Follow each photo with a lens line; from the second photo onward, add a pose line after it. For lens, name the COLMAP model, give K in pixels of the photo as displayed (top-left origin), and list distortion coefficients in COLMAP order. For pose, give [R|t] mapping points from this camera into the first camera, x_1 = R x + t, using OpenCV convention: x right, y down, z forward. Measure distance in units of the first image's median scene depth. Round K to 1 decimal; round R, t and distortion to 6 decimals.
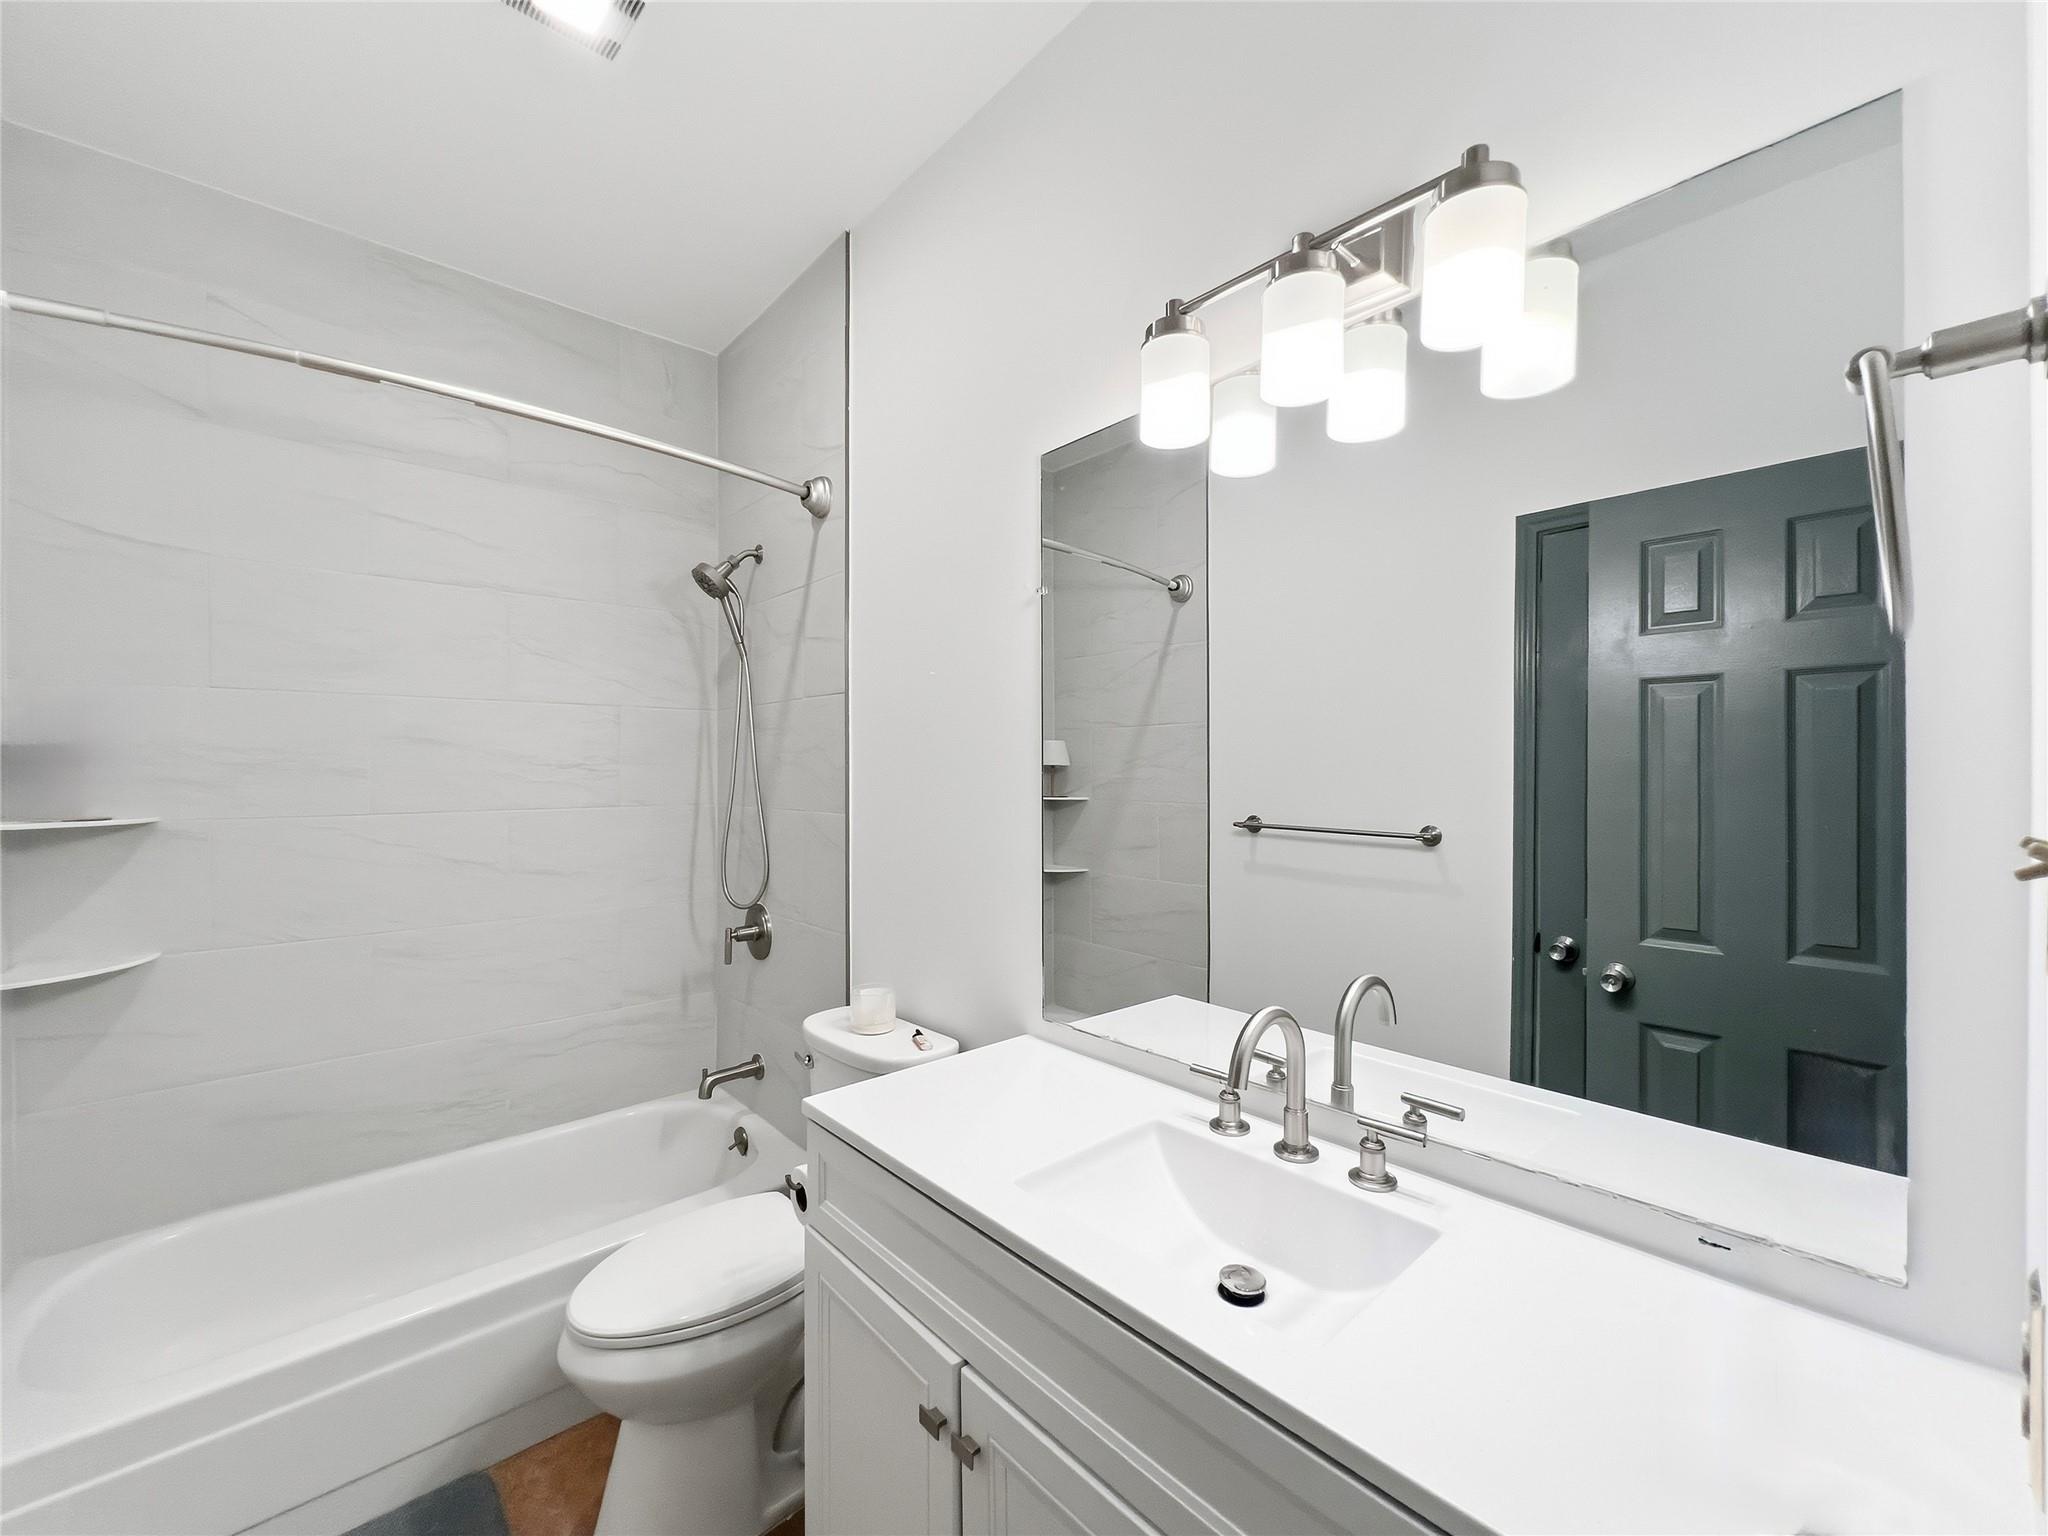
lens RADIAL K [[827.7, 0, 1008.3], [0, 827.7, 770.8], [0, 0, 1]] dist [0.002488, 0.000160]
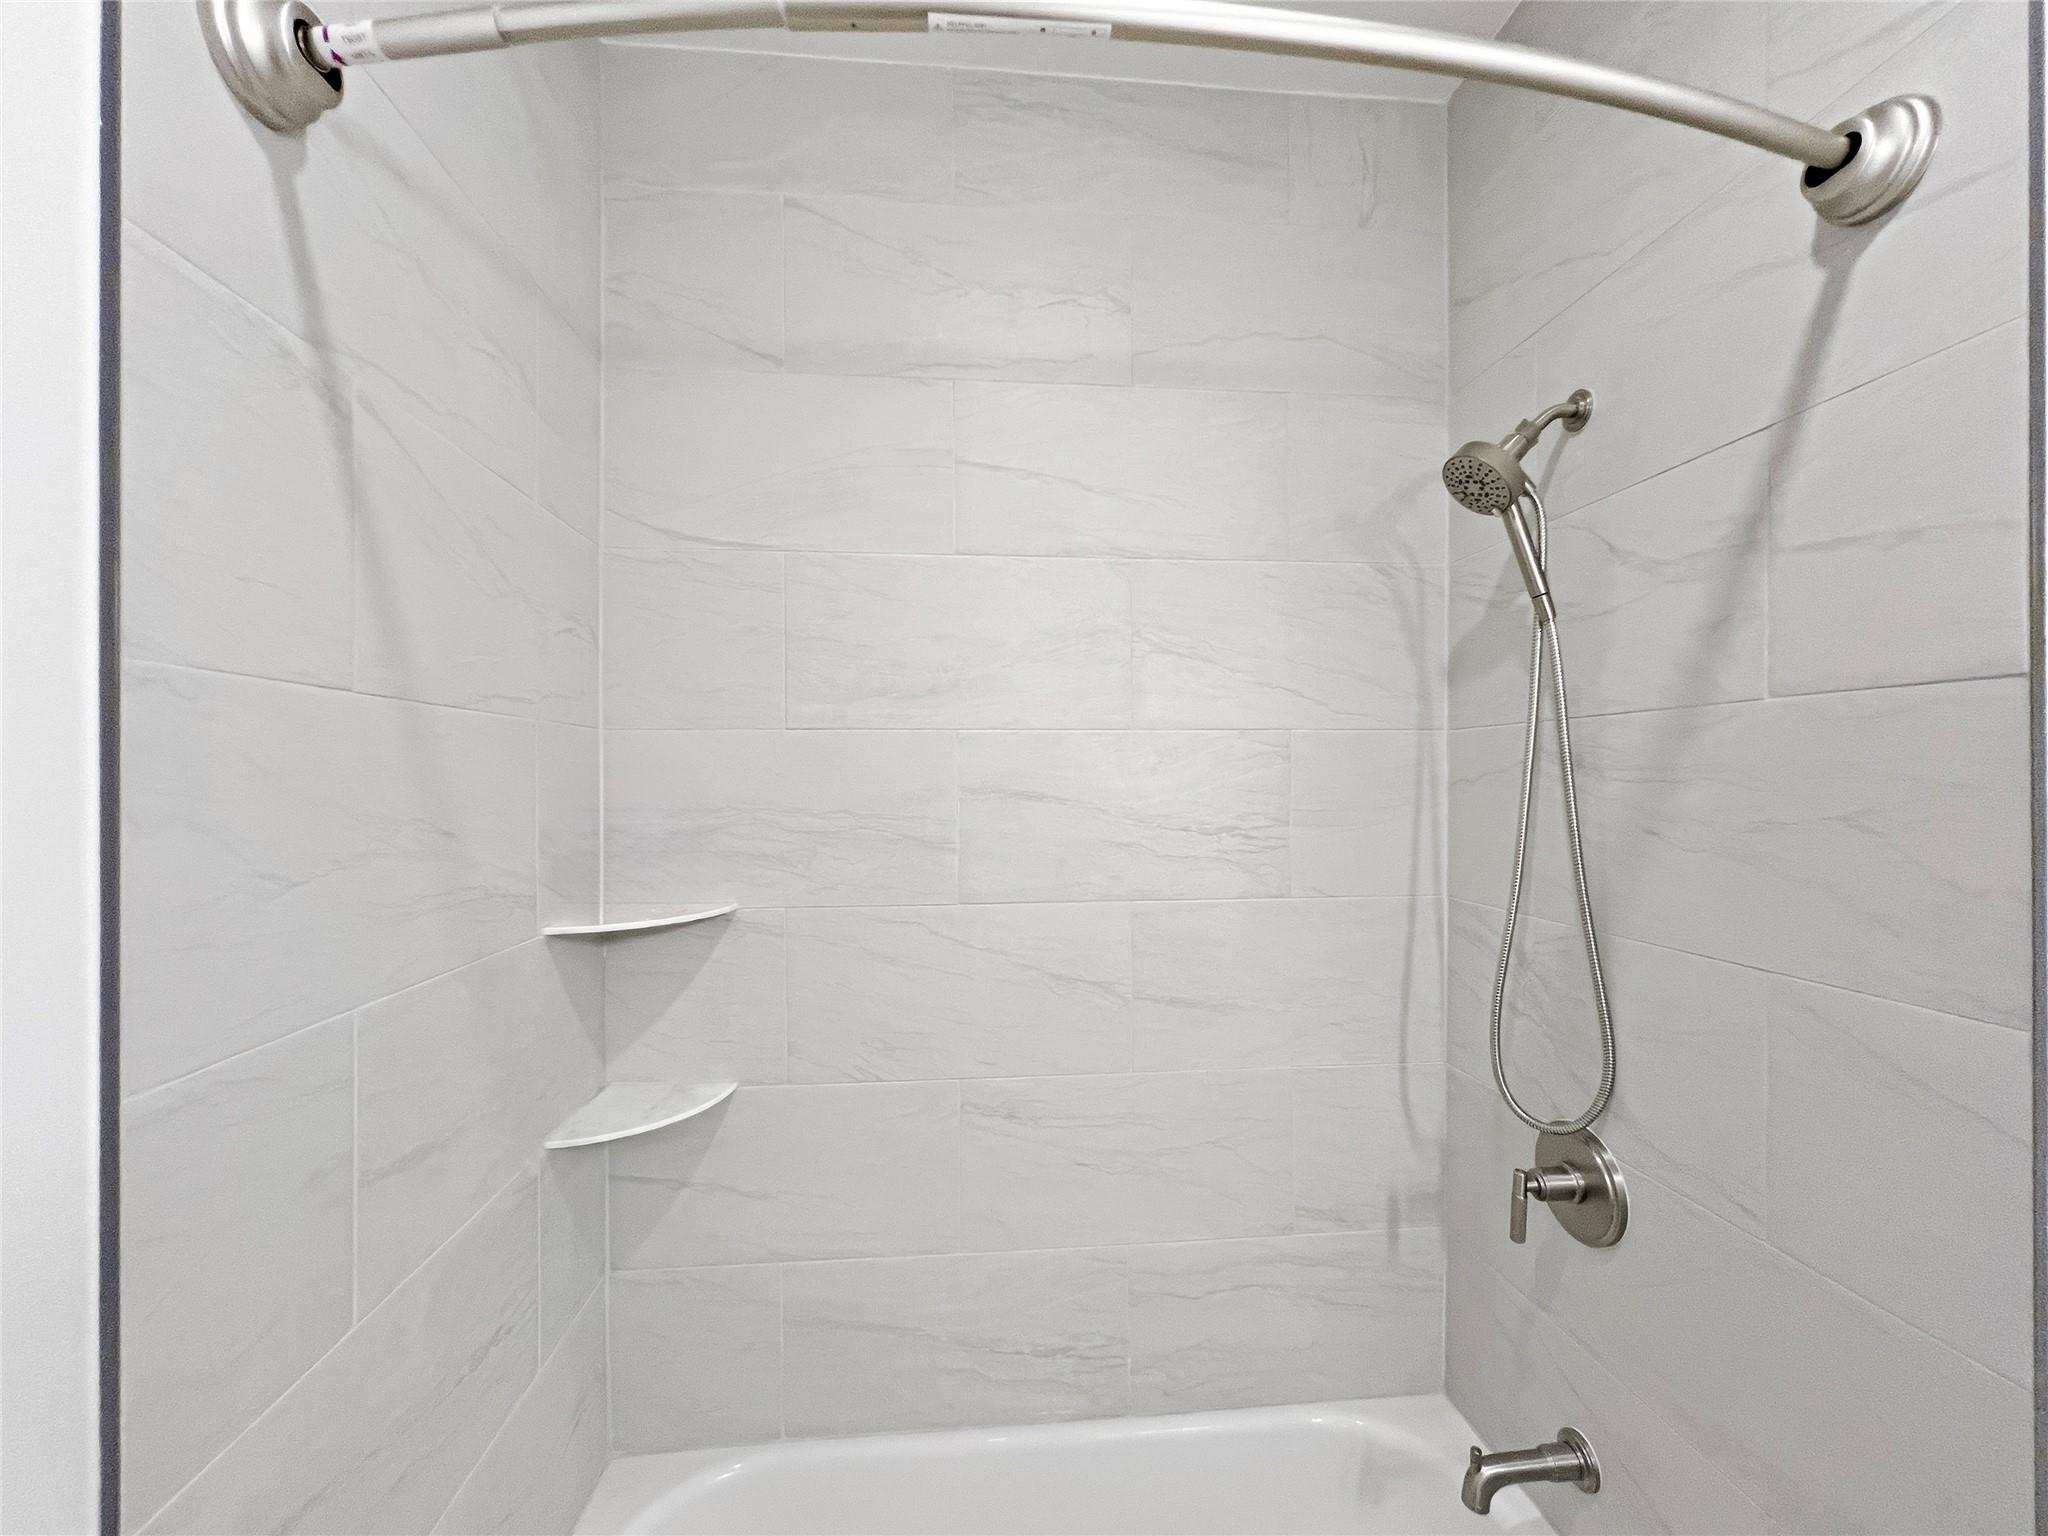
lens RADIAL K [[821.7, 0, 1030.7], [0, 821.7, 770.6], [0, 0, 1]] dist [0.001939, -0.000055]
pose [[0.812172, -0.004054, -0.583404, -0.283661], [0.000240, 0.999978, -0.006615, -0.046078], [0.583418, 0.005233, 0.812155, 0.421489]]
